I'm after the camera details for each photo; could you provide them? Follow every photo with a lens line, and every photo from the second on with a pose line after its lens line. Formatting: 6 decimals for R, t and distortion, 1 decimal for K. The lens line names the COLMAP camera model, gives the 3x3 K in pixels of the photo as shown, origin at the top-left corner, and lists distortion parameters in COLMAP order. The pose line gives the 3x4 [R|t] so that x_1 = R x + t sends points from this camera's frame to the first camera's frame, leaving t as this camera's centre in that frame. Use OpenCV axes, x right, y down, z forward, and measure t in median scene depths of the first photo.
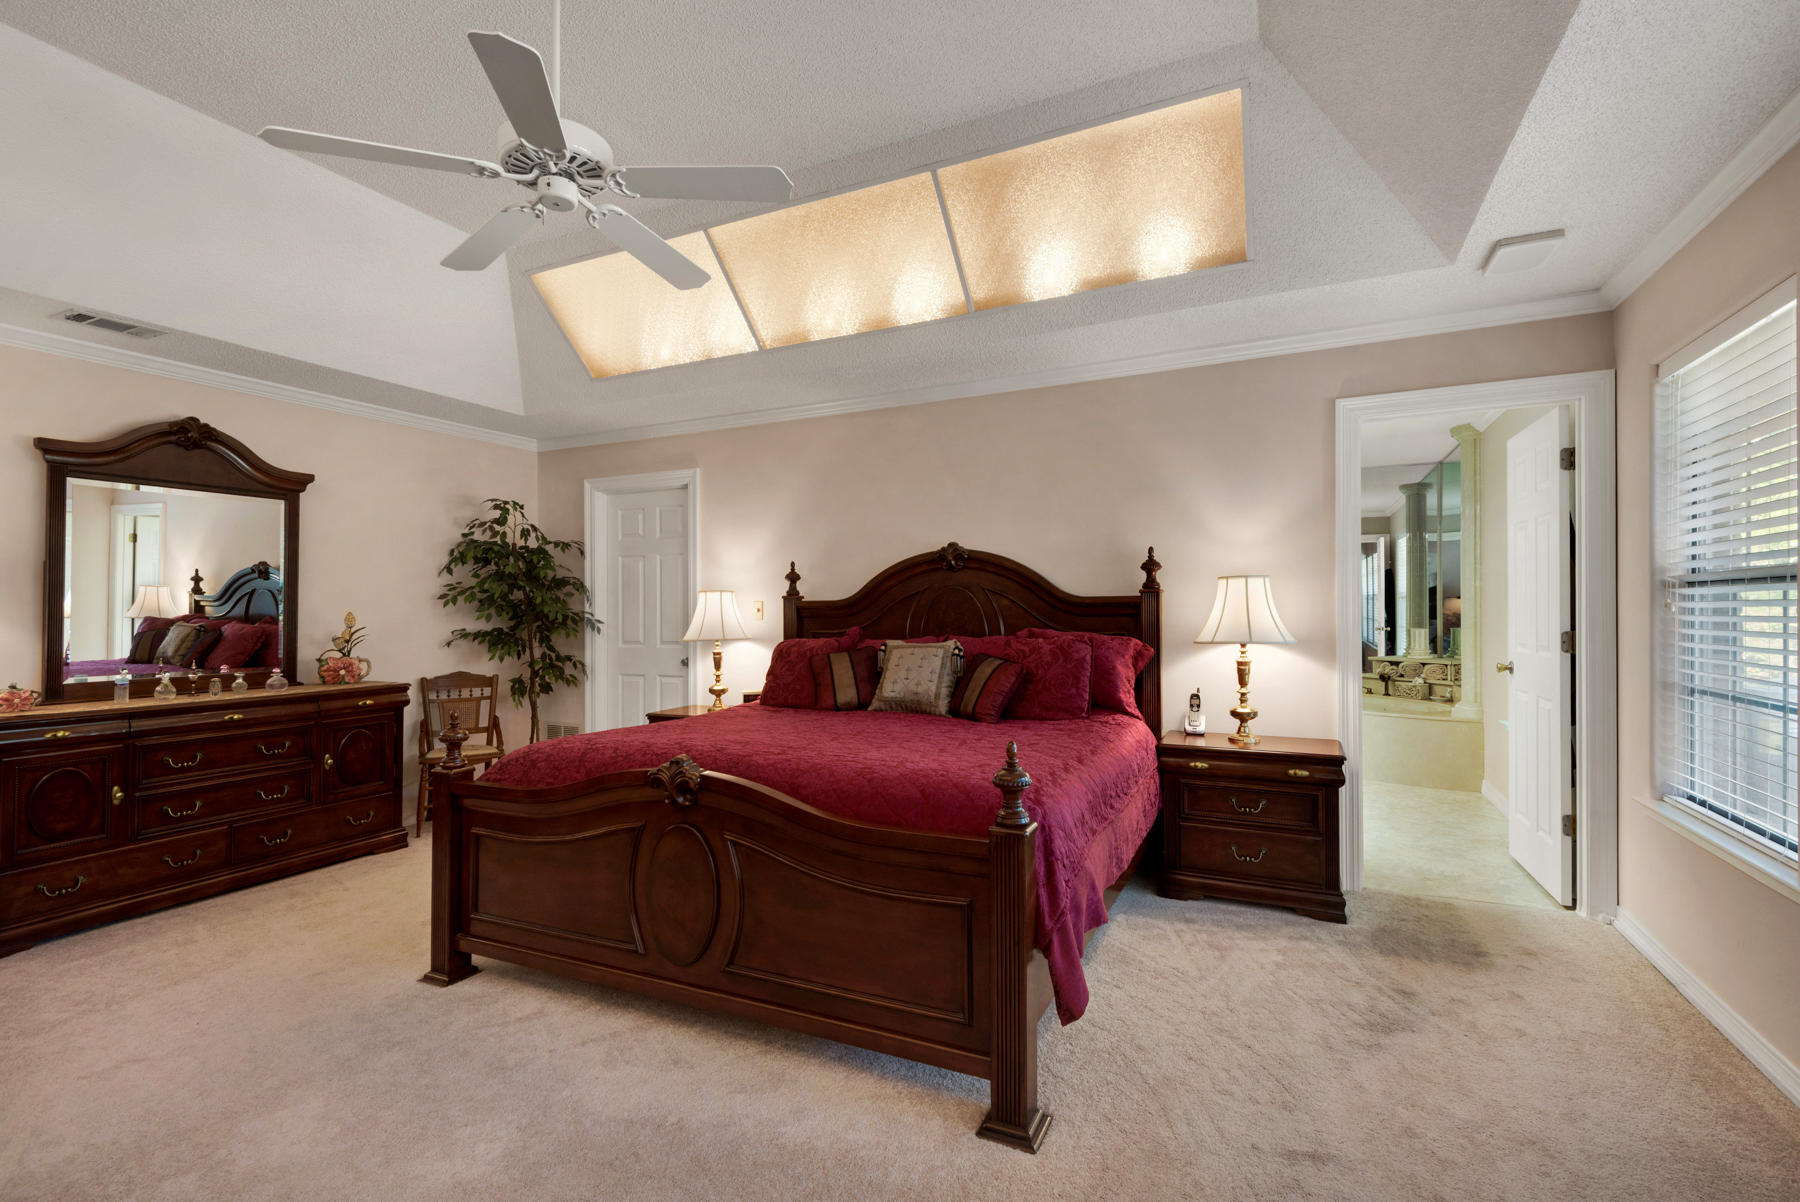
lens RADIAL K [[846.9, 0, 886.6], [0, 846.9, 602.3], [0, 0, 1]] dist [0.019495, -0.000577]
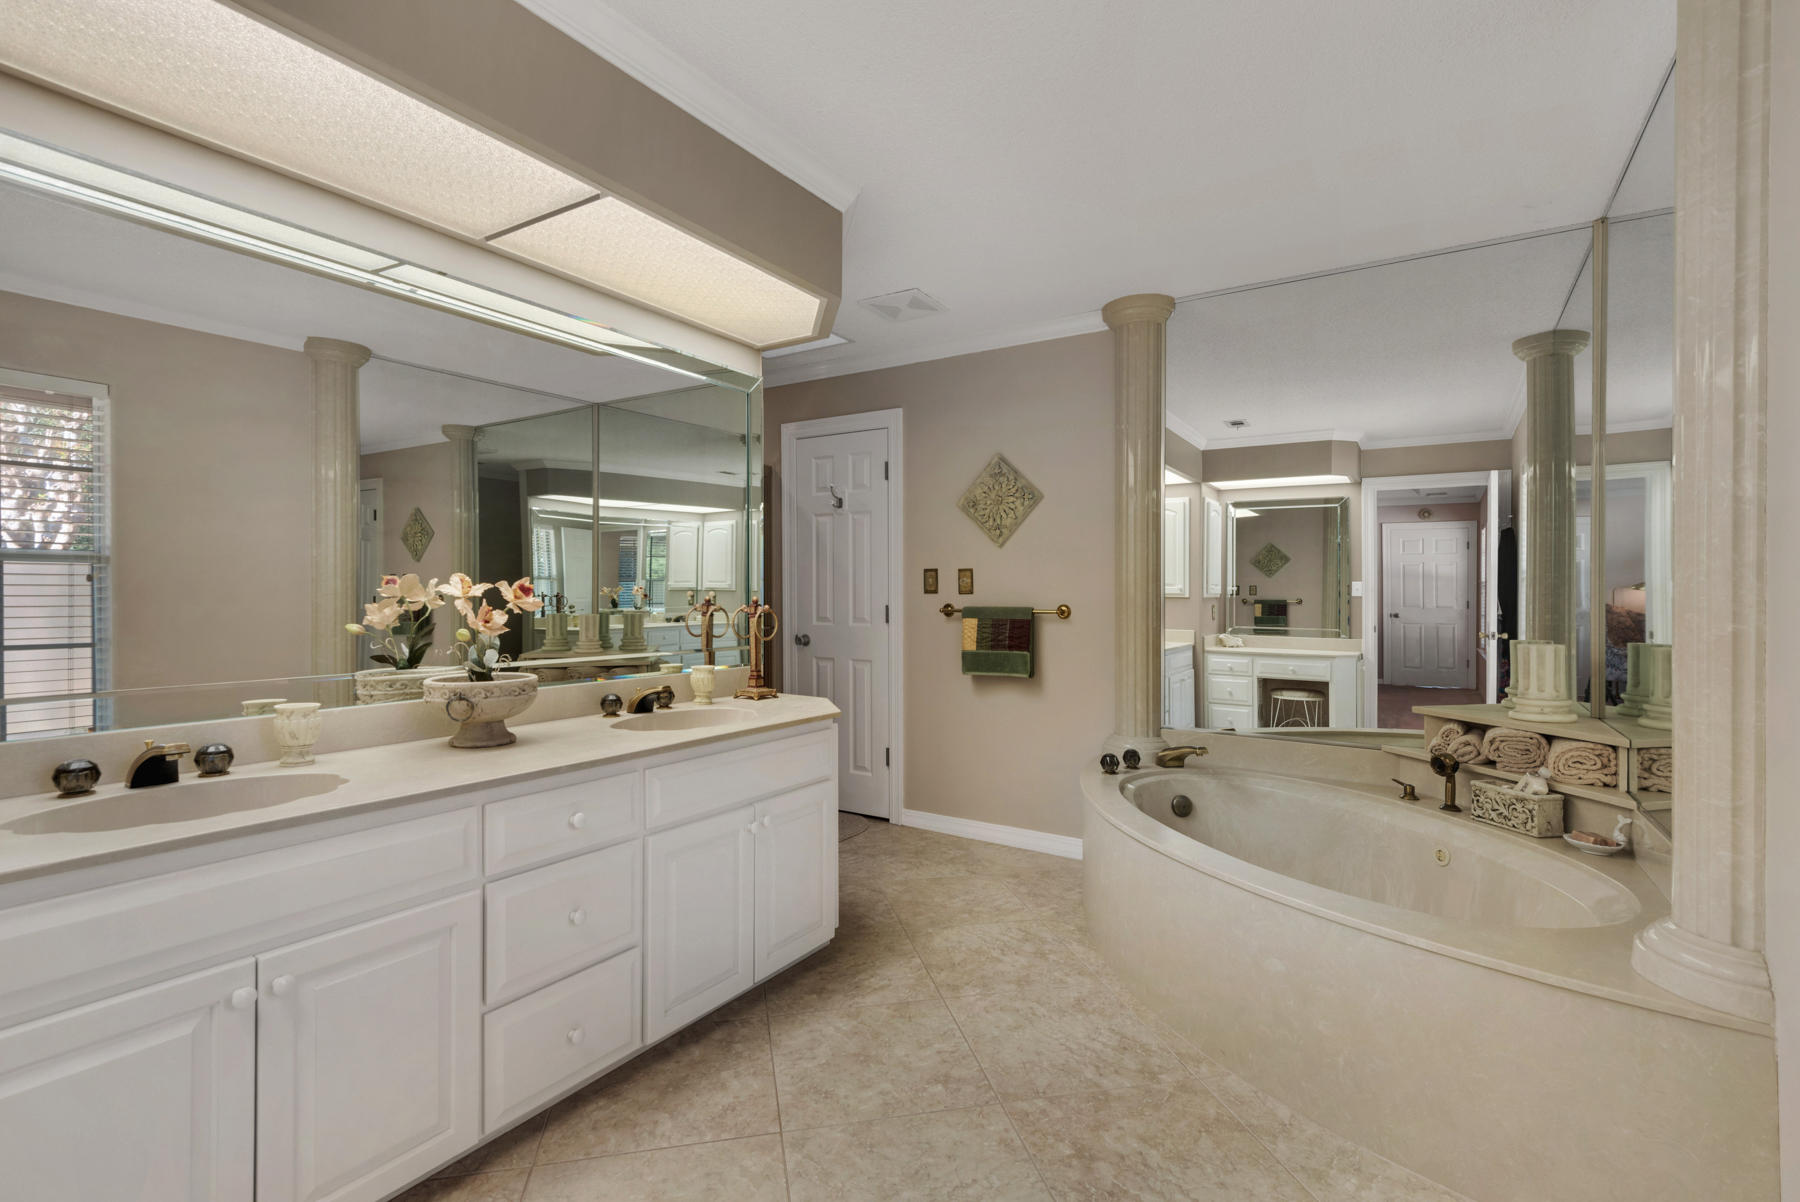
lens RADIAL K [[846.9, 0, 911.1], [0, 846.9, 598.0], [0, 0, 1]] dist [0.019495, -0.000577]
pose [[0.994930, 0.009929, -0.100079, 0.382688], [-0.009039, 0.999916, 0.009343, 0.009268], [0.100163, -0.008391, 0.994936, 0.590761]]
